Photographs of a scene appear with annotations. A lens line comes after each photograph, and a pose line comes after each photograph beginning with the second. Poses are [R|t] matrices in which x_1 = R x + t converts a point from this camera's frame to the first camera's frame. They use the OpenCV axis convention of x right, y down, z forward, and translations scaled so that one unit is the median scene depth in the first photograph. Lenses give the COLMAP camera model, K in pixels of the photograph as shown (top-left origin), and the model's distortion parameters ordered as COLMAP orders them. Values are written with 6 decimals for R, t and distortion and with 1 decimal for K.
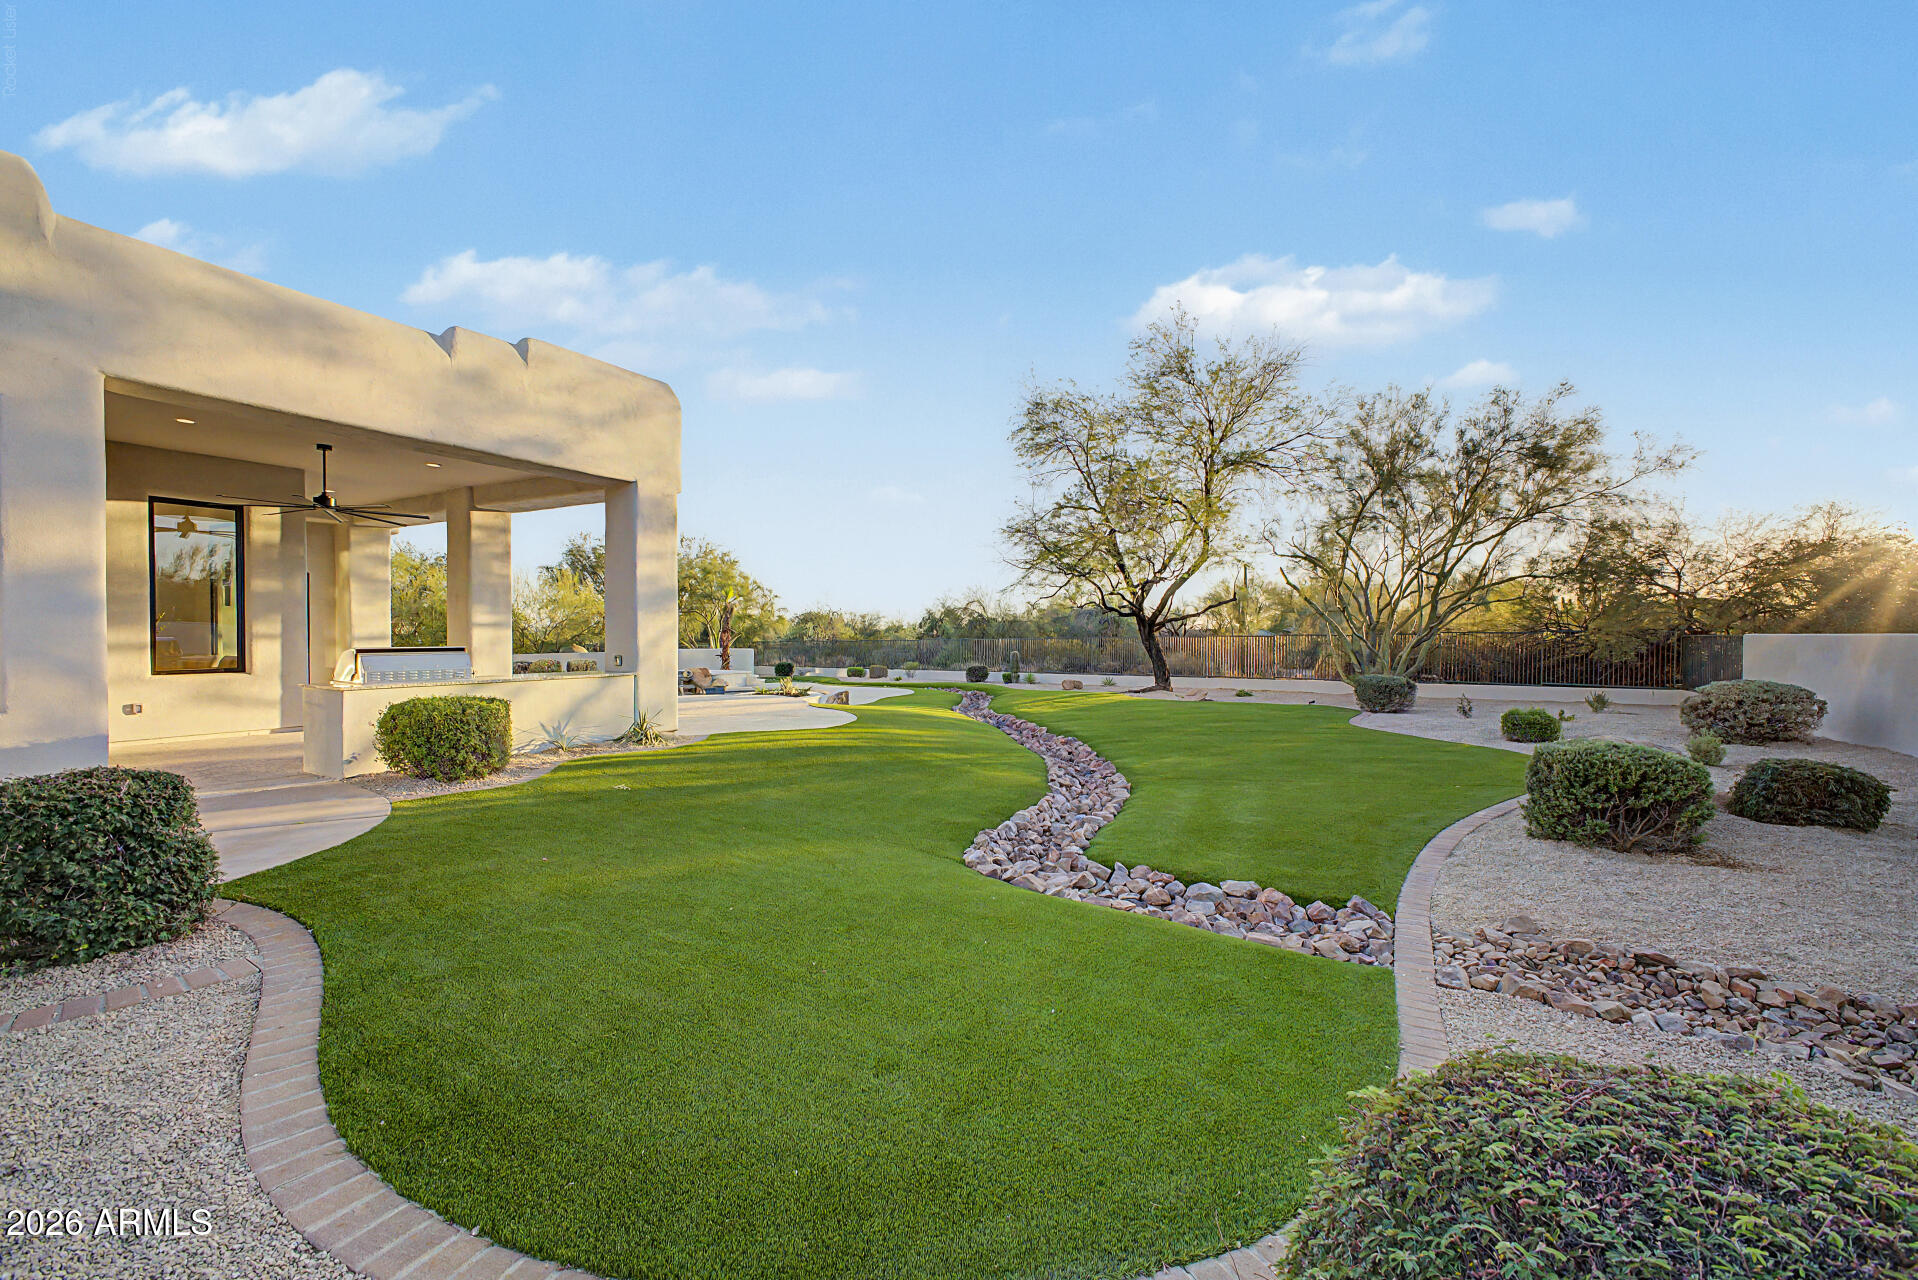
lens RADIAL K [[793.4, 0, 975.1], [0, 793.4, 648.8], [0, 0, 1]] dist [0.002560, -0.000220]
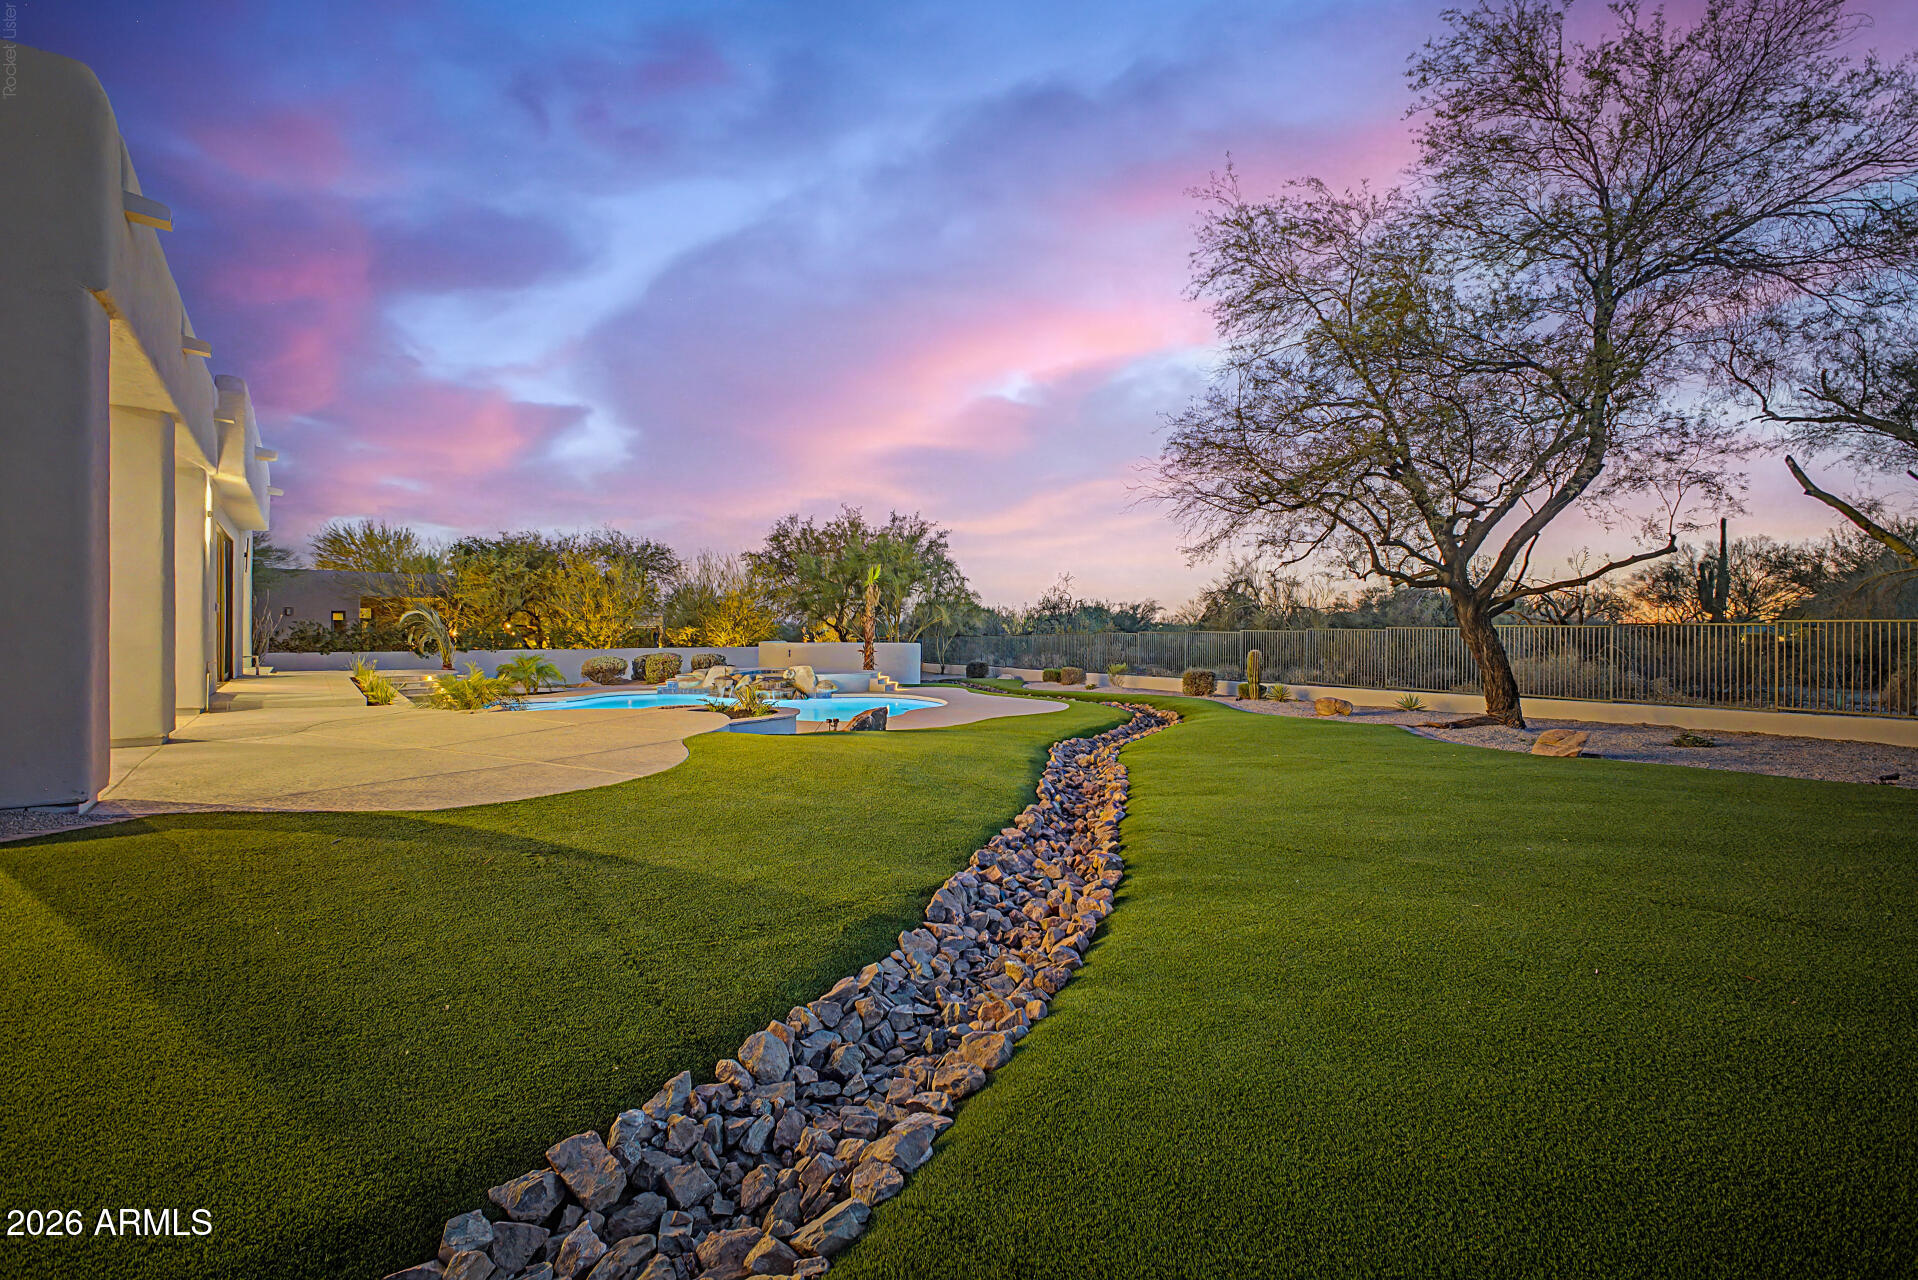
lens RADIAL K [[856.3, 0, 959.0], [0, 856.3, 640.0], [0, 0, 1]] dist [-0.001077, -0.000342]
pose [[0.915082, 0.003873, -0.403249, 0.128066], [-0.008080, 0.999929, -0.008733, 0.004066], [0.403187, 0.011250, 0.915049, 0.306801]]
